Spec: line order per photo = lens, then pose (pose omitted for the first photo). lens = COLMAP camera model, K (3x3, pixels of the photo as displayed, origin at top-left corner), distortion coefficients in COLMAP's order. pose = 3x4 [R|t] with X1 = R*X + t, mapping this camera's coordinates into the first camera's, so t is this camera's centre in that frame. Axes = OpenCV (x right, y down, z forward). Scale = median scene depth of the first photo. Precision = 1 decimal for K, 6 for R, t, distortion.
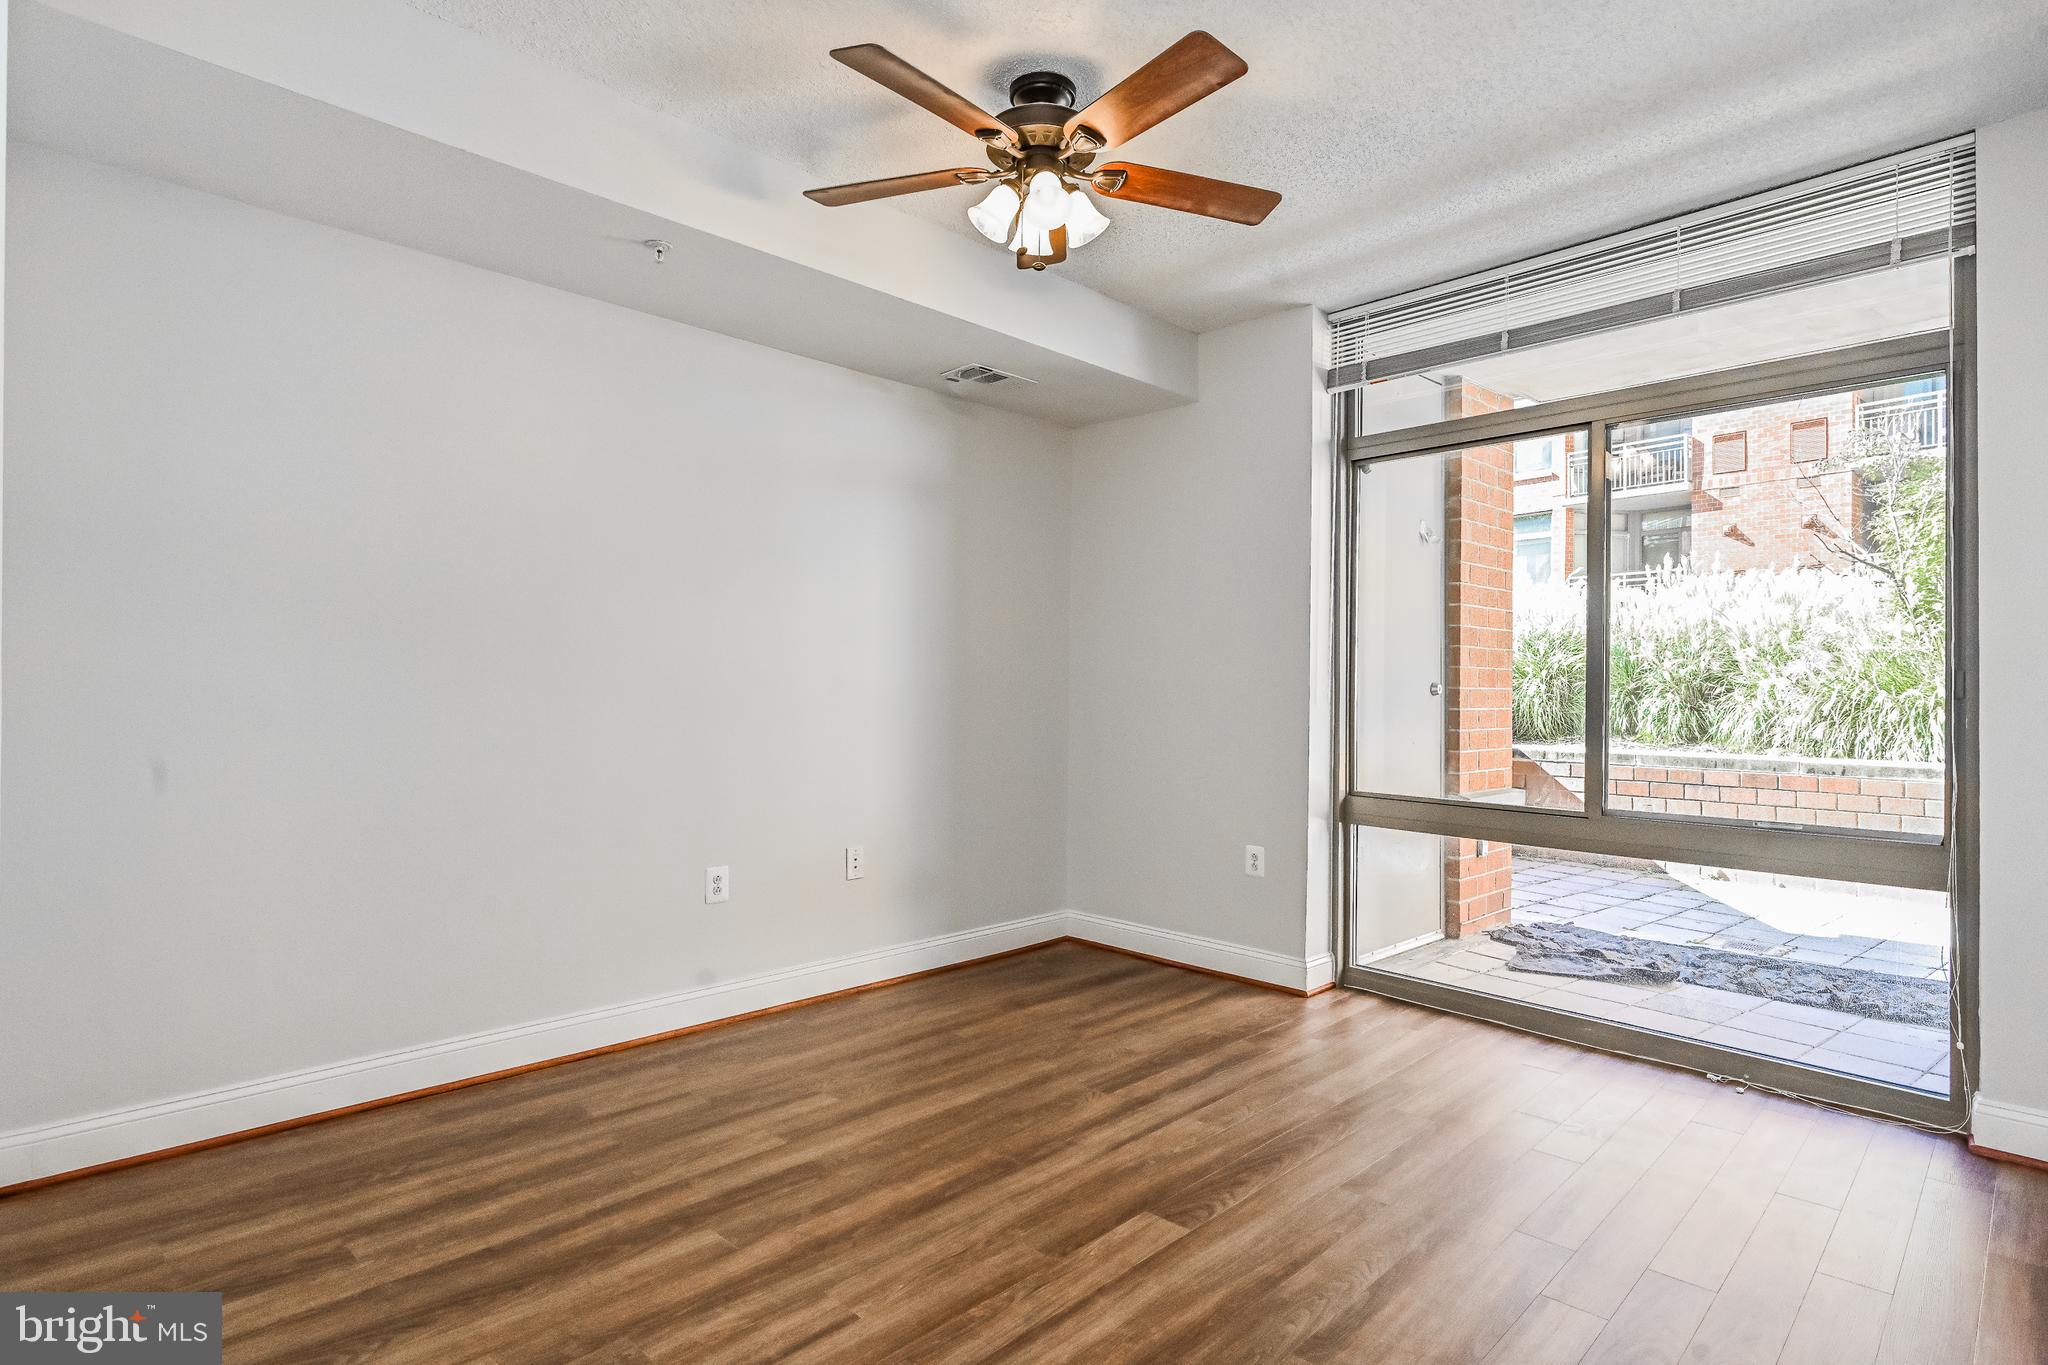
lens RADIAL K [[1028.6, 0, 1022.3], [0, 1028.6, 685.3], [0, 0, 1]] dist [-0.004803, 0.000363]
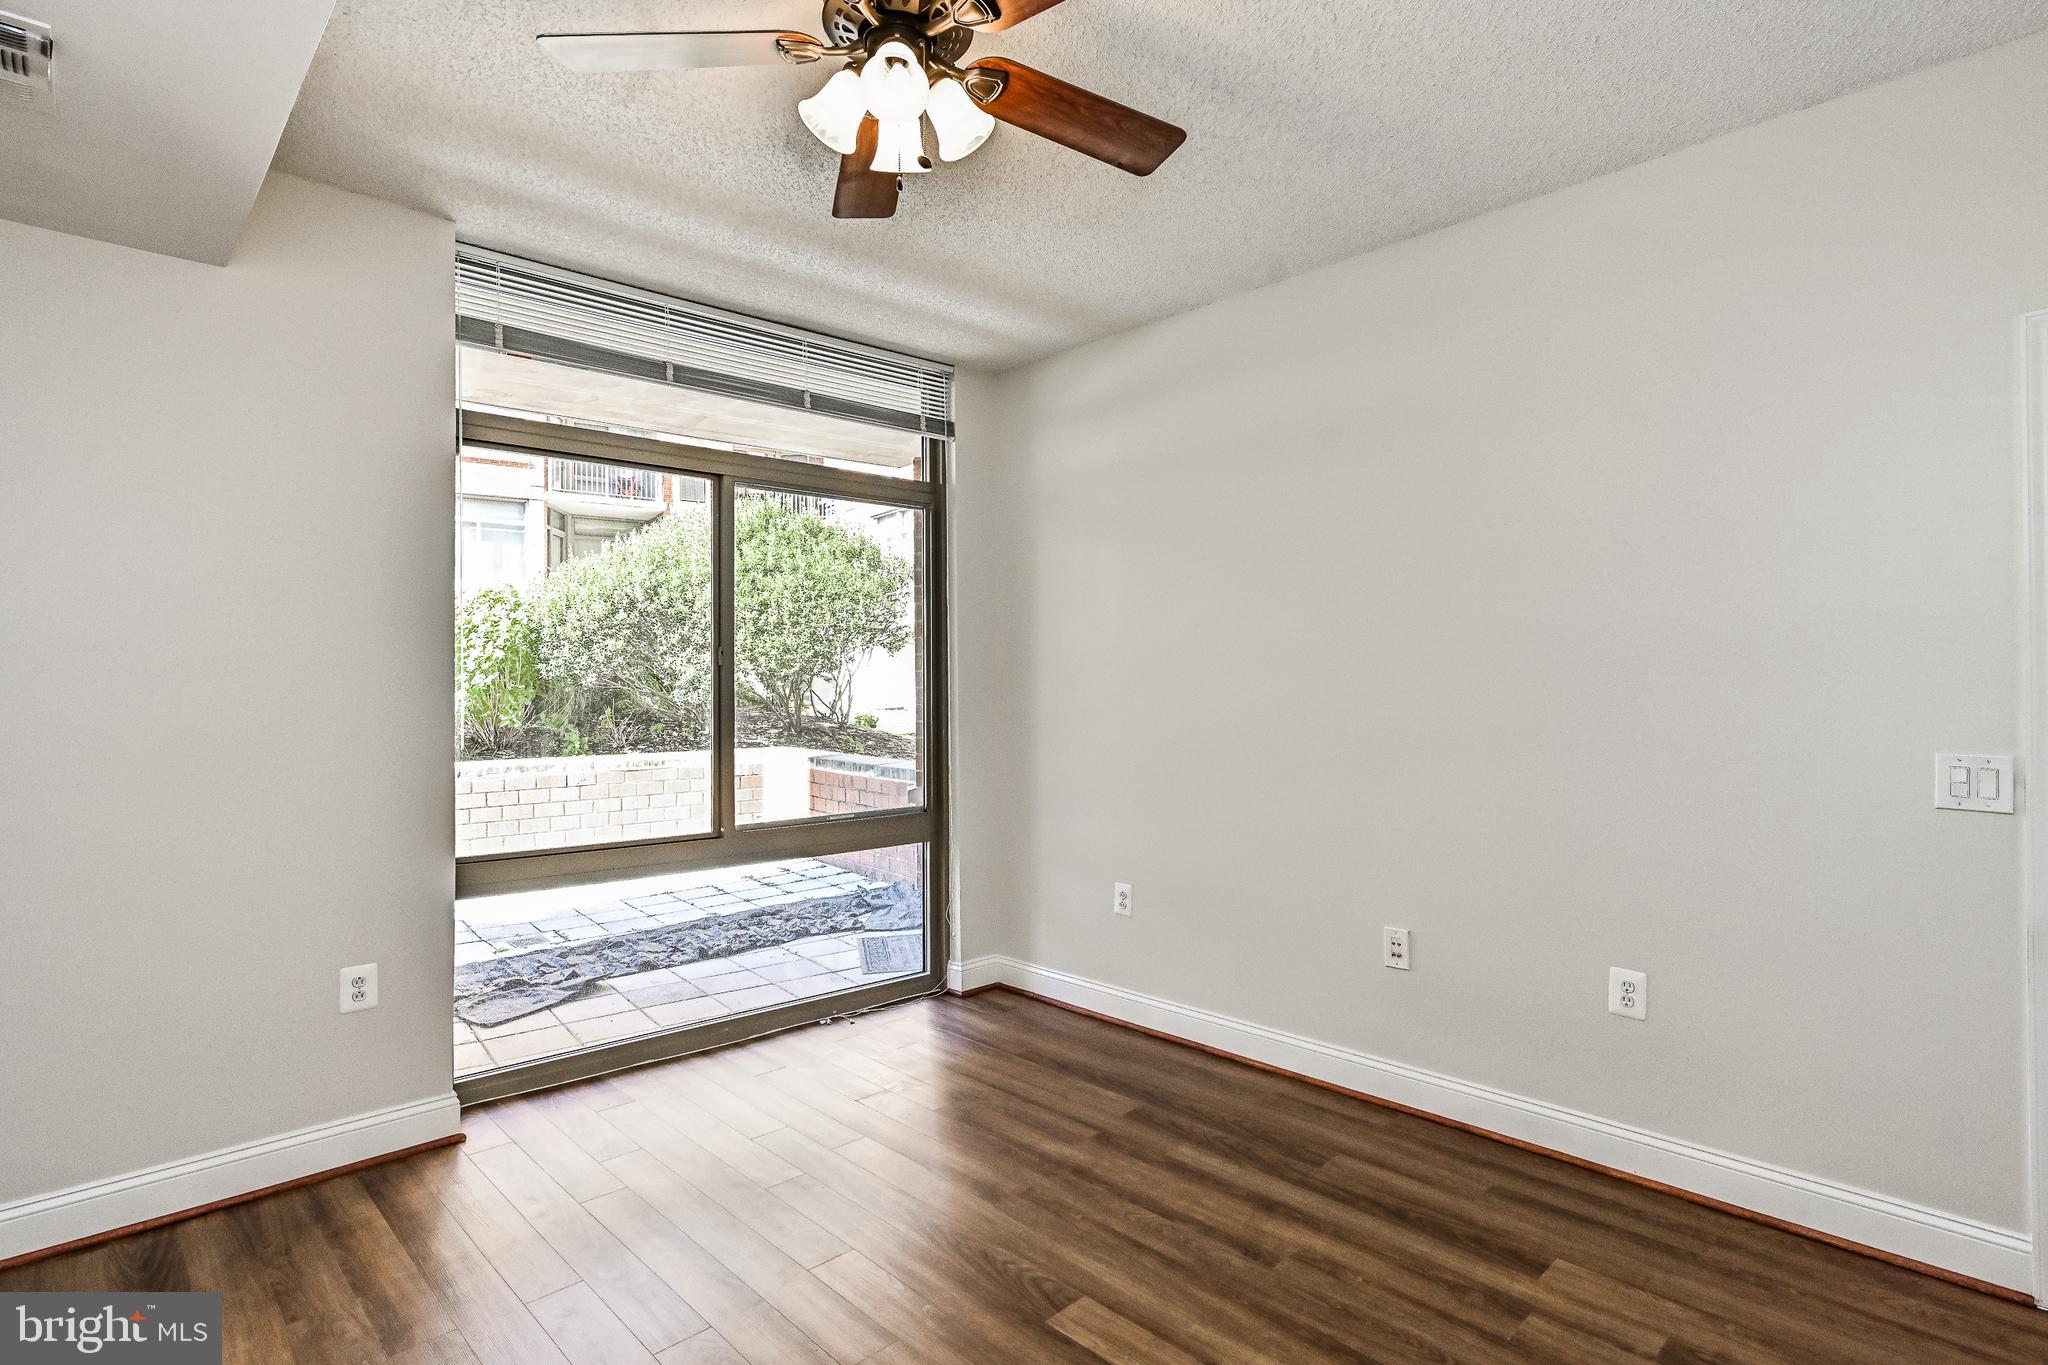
lens RADIAL K [[1006.4, 0, 1010.5], [0, 1006.4, 682.6], [0, 0, 1]] dist [0.001845, -0.000252]
pose [[0.051070, -0.006923, 0.998671, -0.512780], [0.003642, 0.999971, 0.006746, -0.042270], [-0.998688, 0.003292, 0.051093, 0.650390]]
